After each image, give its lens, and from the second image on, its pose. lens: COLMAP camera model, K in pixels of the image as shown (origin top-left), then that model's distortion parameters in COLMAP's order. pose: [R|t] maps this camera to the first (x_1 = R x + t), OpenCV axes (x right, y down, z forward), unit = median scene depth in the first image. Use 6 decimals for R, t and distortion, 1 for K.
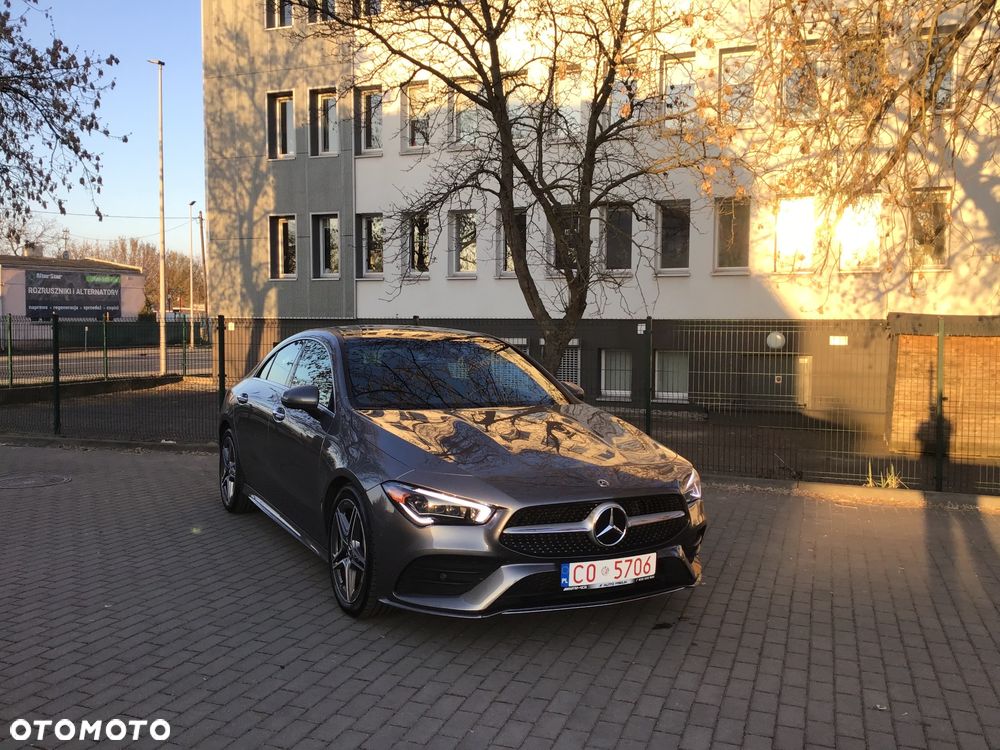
lens RADIAL K [[892.0, 0, 497.4], [0, 892.0, 384.6], [0, 0, 1]] dist [0.116713, -0.224477]
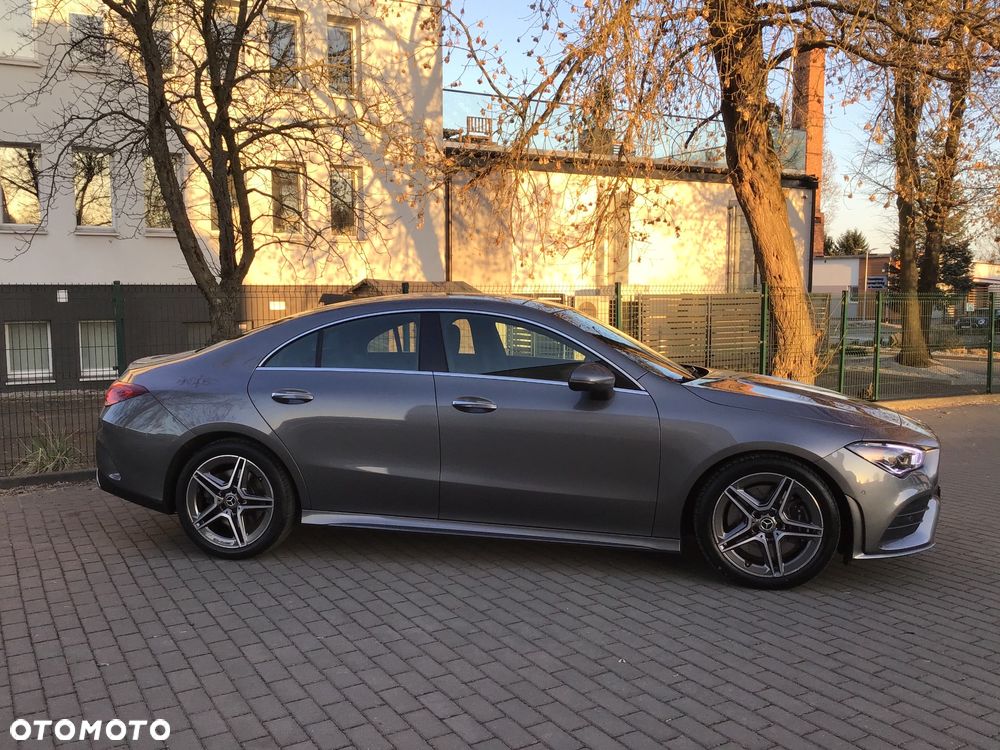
lens RADIAL K [[899.0, 0, 500.0], [0, 899.0, 375.0], [0, 0, 1]] dist [0.118299, -0.246863]
pose [[0.635014, -0.077941, 0.768559, -0.271697], [0.055860, 0.996926, 0.054946, -0.011389], [-0.770478, 0.008040, 0.637416, 0.149293]]
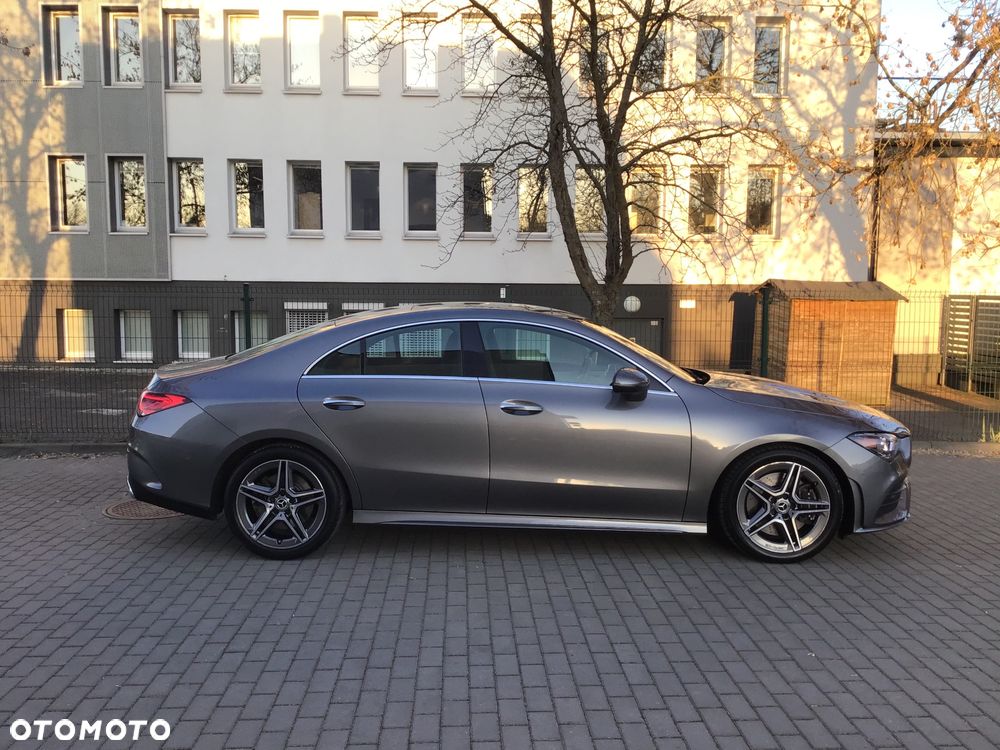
lens RADIAL K [[901.7, 0, 494.7], [0, 901.7, 373.8], [0, 0, 1]] dist [0.126246, -0.234797]
pose [[0.925811, -0.036320, 0.376238, -0.255032], [0.022577, 0.998909, 0.040873, -0.013252], [-0.377313, -0.029347, 0.925621, 0.087129]]
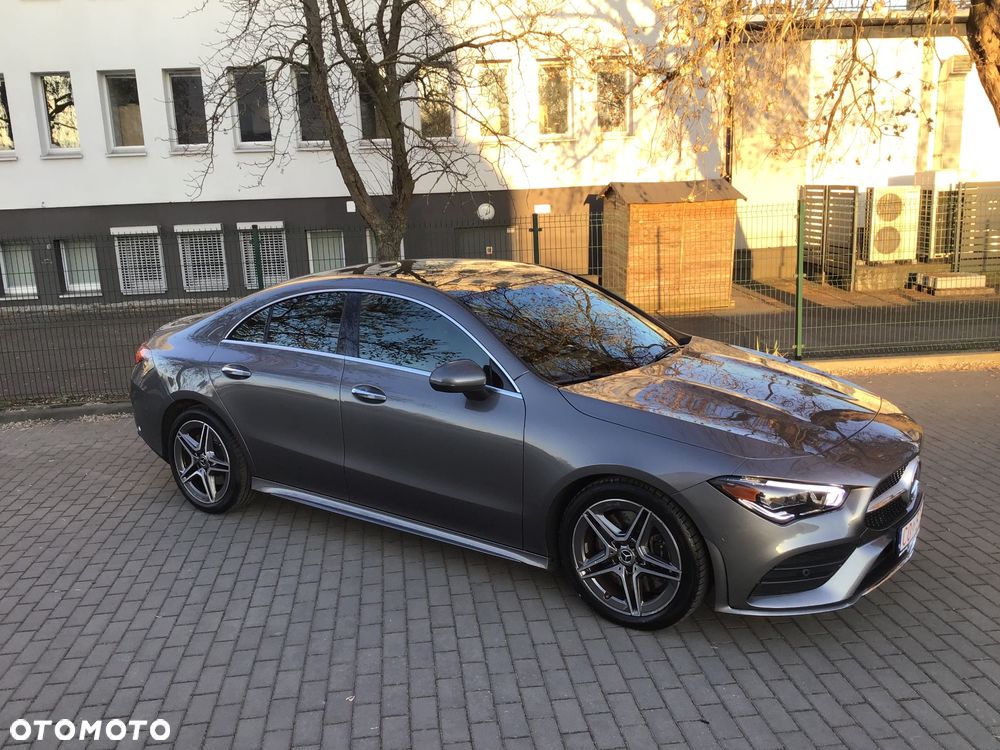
lens RADIAL K [[899.0, 0, 500.0], [0, 899.0, 375.0], [0, 0, 1]] dist [0.118299, -0.246863]
pose [[0.888365, -0.137773, 0.437980, -0.155514], [0.072269, 0.983985, 0.162943, -0.033118], [-0.453415, -0.113100, 0.884095, 0.079353]]
